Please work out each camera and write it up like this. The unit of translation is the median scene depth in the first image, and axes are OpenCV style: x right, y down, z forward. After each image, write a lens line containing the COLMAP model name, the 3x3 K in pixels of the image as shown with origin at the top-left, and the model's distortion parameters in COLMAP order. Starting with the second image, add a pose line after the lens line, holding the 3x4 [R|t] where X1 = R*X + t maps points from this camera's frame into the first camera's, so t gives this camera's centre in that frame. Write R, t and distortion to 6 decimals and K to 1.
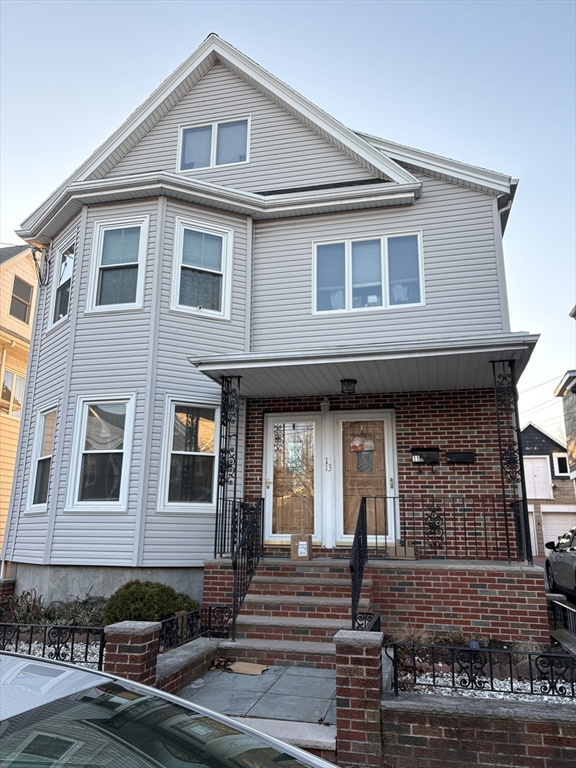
lens RADIAL K [[591.2, 0, 287.1], [0, 591.2, 386.9], [0, 0, 1]] dist [-0.008828, 0.007066]
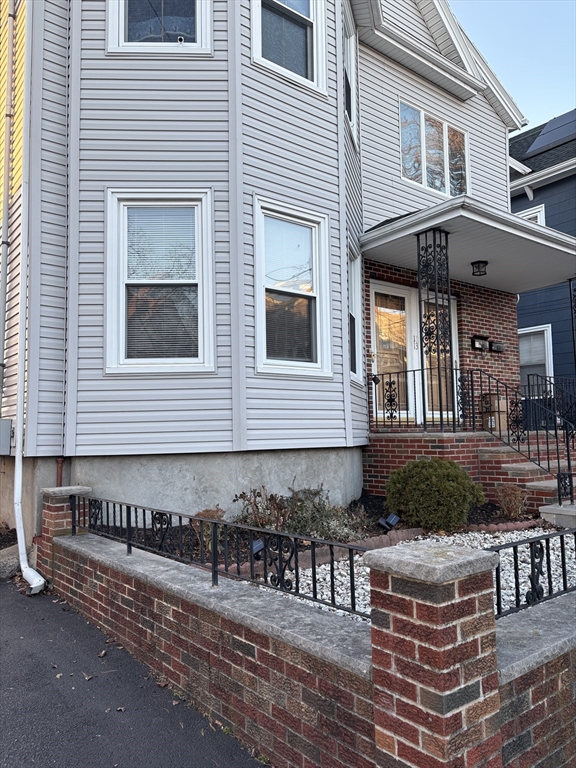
lens RADIAL K [[591.2, 0, 287.6], [0, 591.2, 381.7], [0, 0, 1]] dist [-0.008828, 0.007066]
pose [[0.556400, 0.052445, 0.829258, -0.892643], [-0.210800, 0.974265, 0.079824, 0.170122], [-0.803730, -0.219222, 0.553136, 0.630643]]
